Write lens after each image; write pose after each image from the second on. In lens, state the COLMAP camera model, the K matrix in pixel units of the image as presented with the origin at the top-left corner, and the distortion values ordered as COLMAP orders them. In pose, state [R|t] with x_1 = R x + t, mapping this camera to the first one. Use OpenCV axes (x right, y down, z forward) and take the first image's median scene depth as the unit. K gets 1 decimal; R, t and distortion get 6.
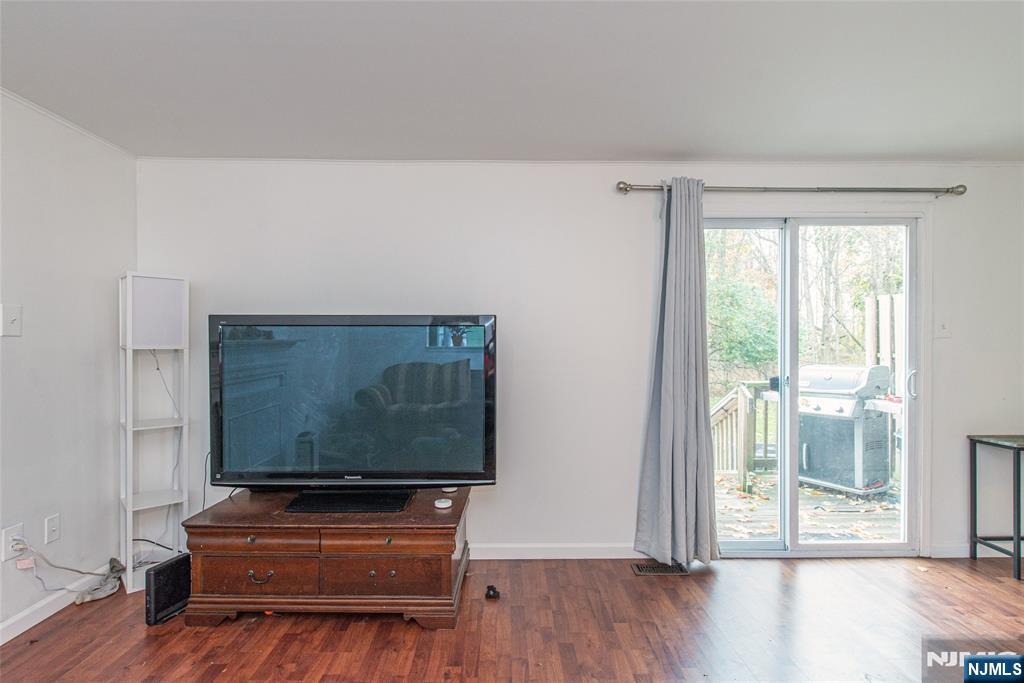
lens RADIAL K [[506.8, 0, 512.0], [0, 506.8, 341.5], [0, 0, 1]] dist [0.002475, -0.000095]
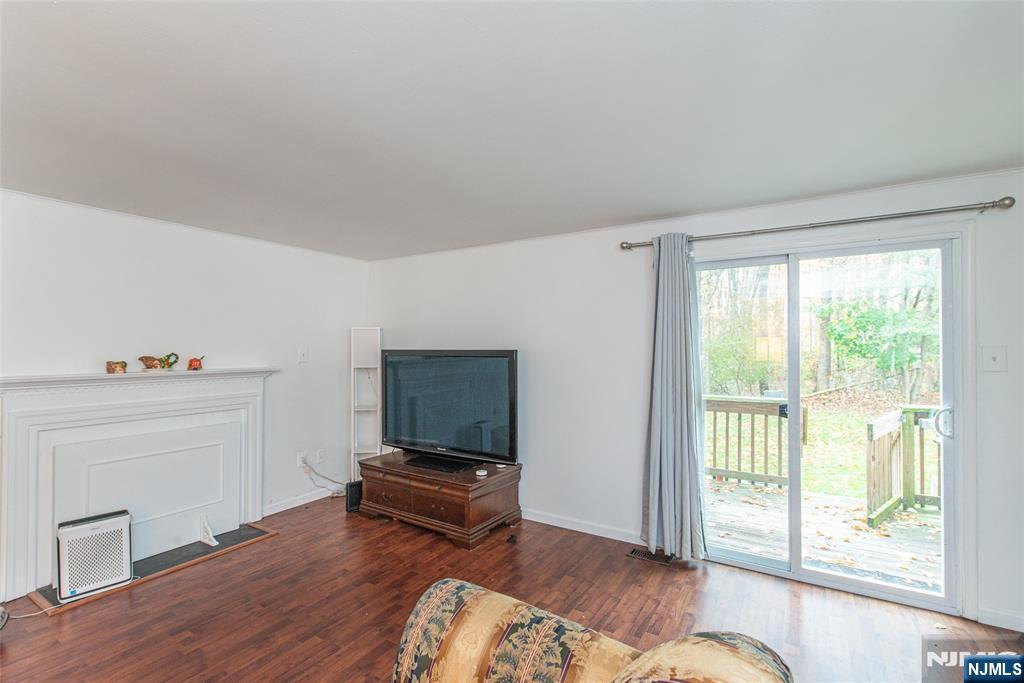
lens RADIAL K [[455.8, 0, 512.0], [0, 455.8, 341.5], [0, 0, 1]] dist [-0.002190, 0.000103]
pose [[0.844191, -0.007806, -0.535986, 0.639802], [0.001810, 0.999930, -0.011712, -0.058823], [0.536040, 0.008917, 0.844145, -0.115121]]
